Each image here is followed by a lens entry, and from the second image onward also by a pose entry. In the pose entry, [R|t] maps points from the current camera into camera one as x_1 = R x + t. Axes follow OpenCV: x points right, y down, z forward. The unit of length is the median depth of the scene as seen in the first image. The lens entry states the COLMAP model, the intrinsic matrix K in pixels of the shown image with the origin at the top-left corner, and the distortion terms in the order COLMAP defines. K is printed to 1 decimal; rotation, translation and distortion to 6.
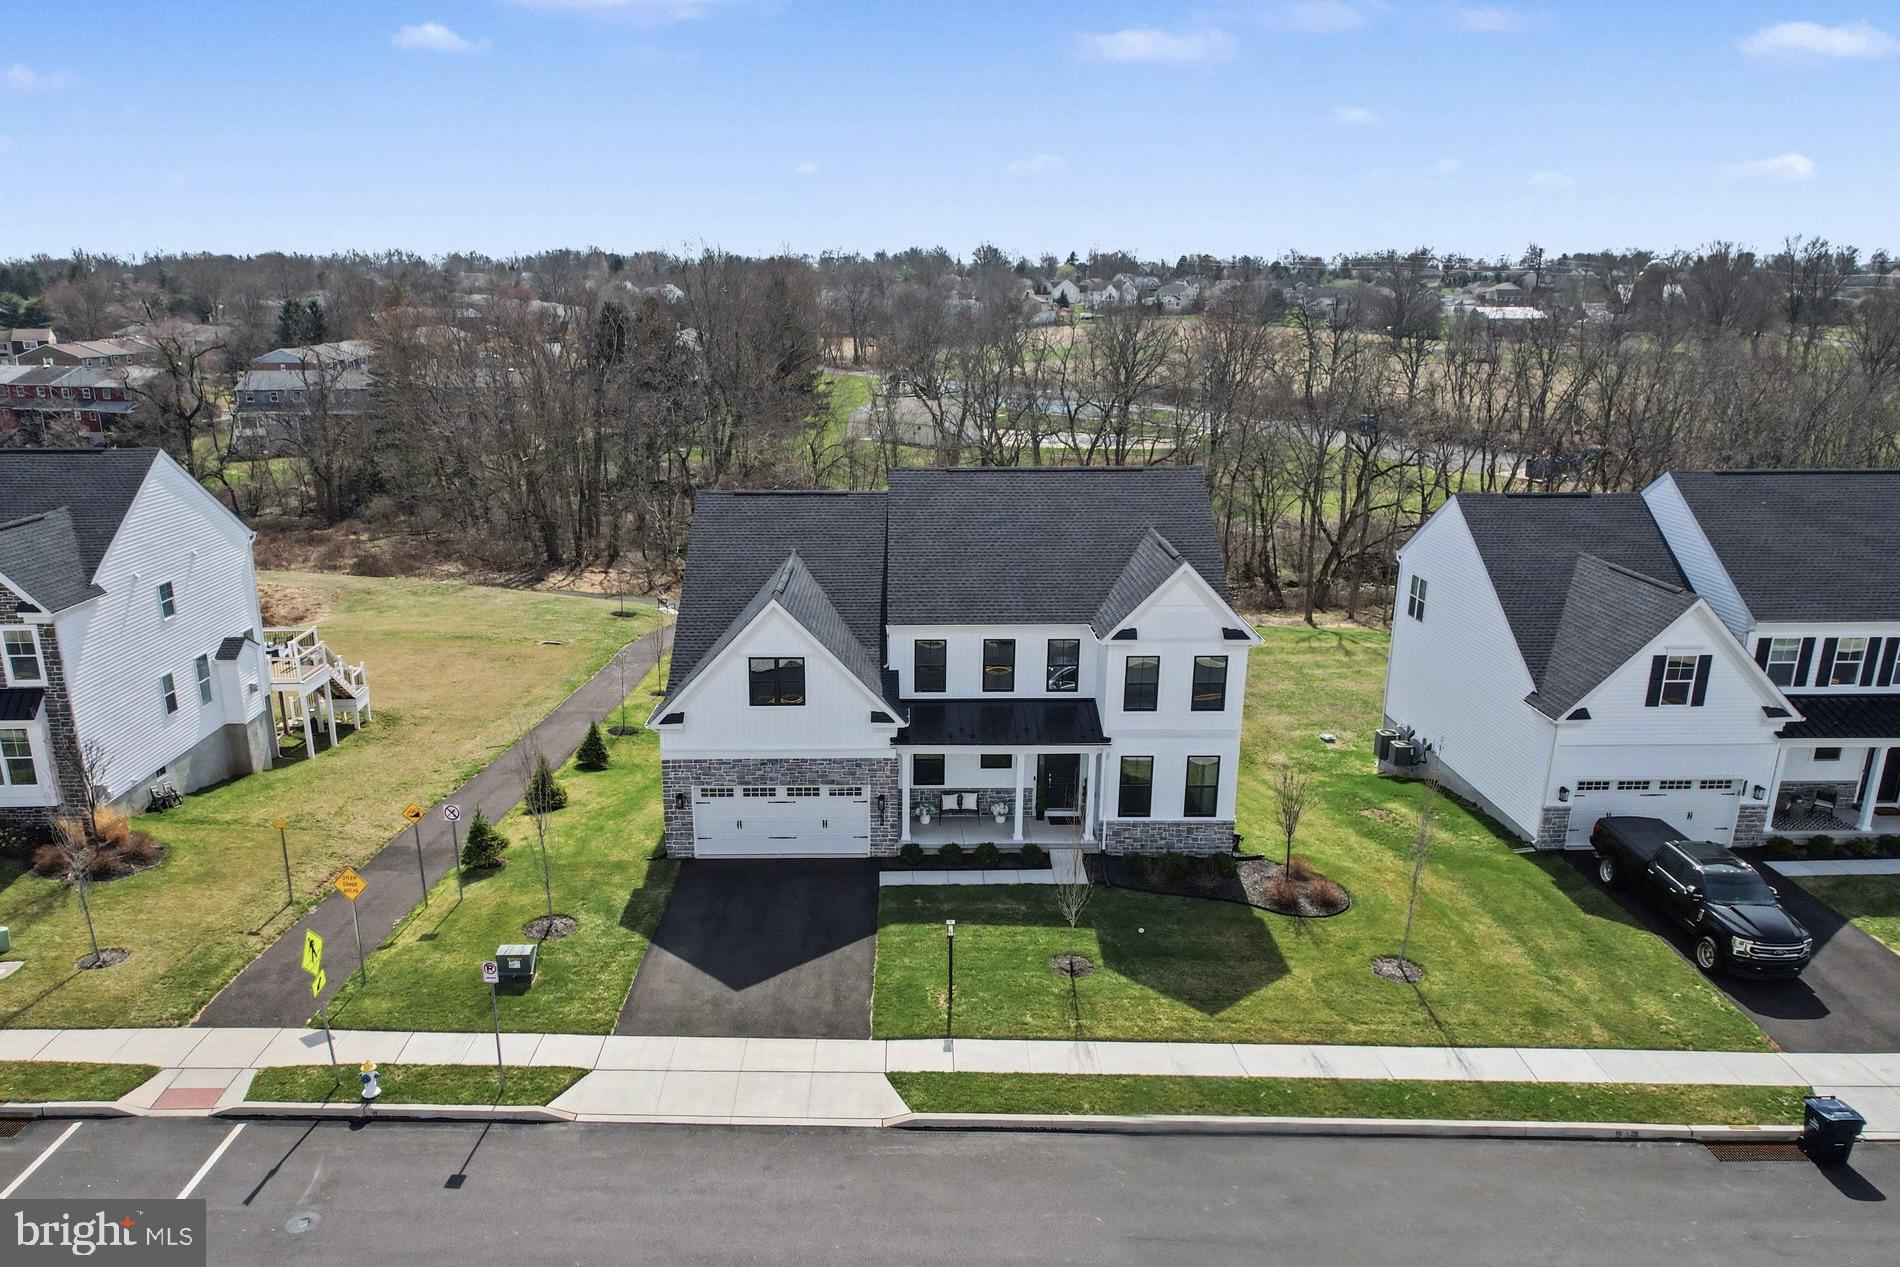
lens RADIAL K [[1101.2, 0, 940.7], [0, 1101.2, 656.1], [0, 0, 1]] dist [-0.000527, -0.000928]
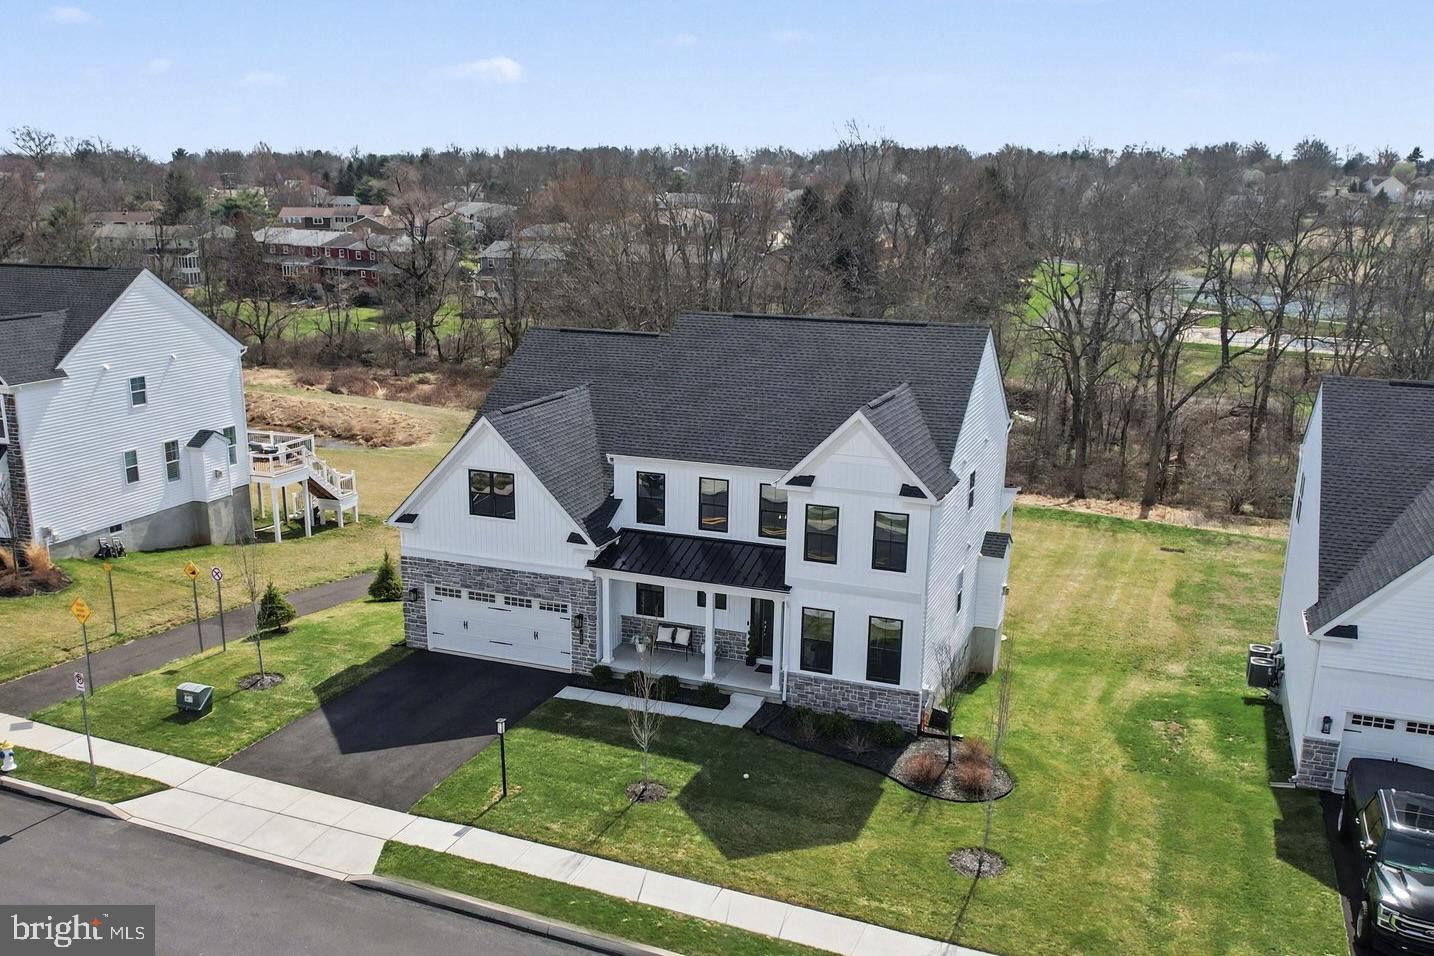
lens RADIAL K [[1102.2, 0, 719.3], [0, 1102.2, 505.6], [0, 0, 1]] dist [-0.001309, -0.002279]
pose [[0.944733, 0.103828, -0.310967, 0.381893], [-0.112231, 0.993640, -0.009200, 0.018400], [0.308033, 0.043592, 0.950376, 0.041890]]
